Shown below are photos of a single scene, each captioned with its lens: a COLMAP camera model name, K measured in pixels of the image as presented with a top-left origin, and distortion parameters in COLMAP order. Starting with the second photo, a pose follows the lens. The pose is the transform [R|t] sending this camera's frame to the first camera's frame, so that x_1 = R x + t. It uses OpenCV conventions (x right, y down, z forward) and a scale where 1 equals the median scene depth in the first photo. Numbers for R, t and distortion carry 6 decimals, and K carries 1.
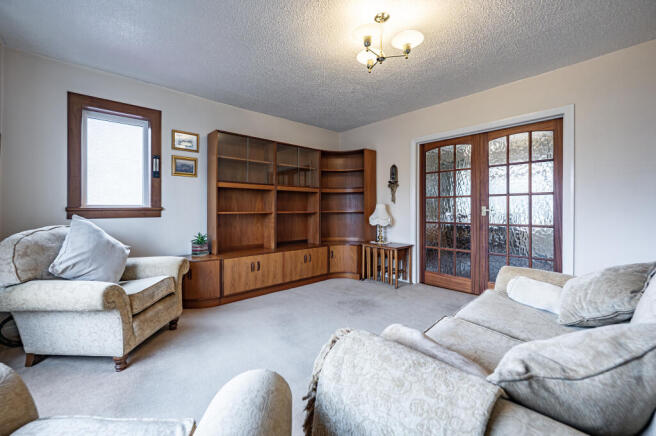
lens RADIAL K [[268.8, 0, 328.0], [0, 268.8, 218.0], [0, 0, 1]] dist [0.000058, -0.000153]
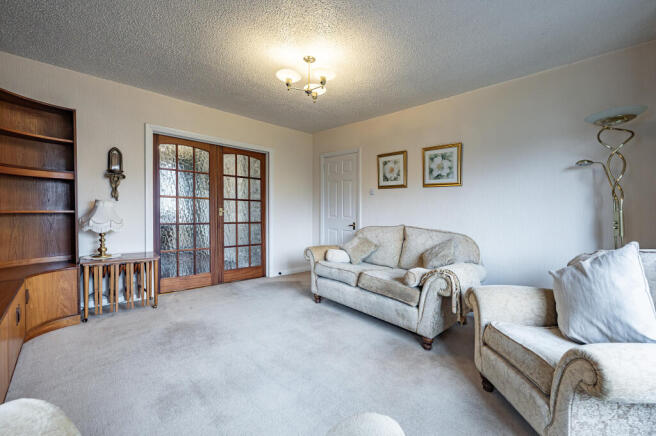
lens RADIAL K [[268.8, 0, 328.0], [0, 268.8, 218.0], [0, 0, 1]] dist [0.000058, -0.000153]
pose [[-0.048260, -0.015016, 0.998722, -0.566825], [0.024240, 0.999575, 0.016200, -0.005537], [-0.998541, 0.024991, -0.047876, 0.515487]]
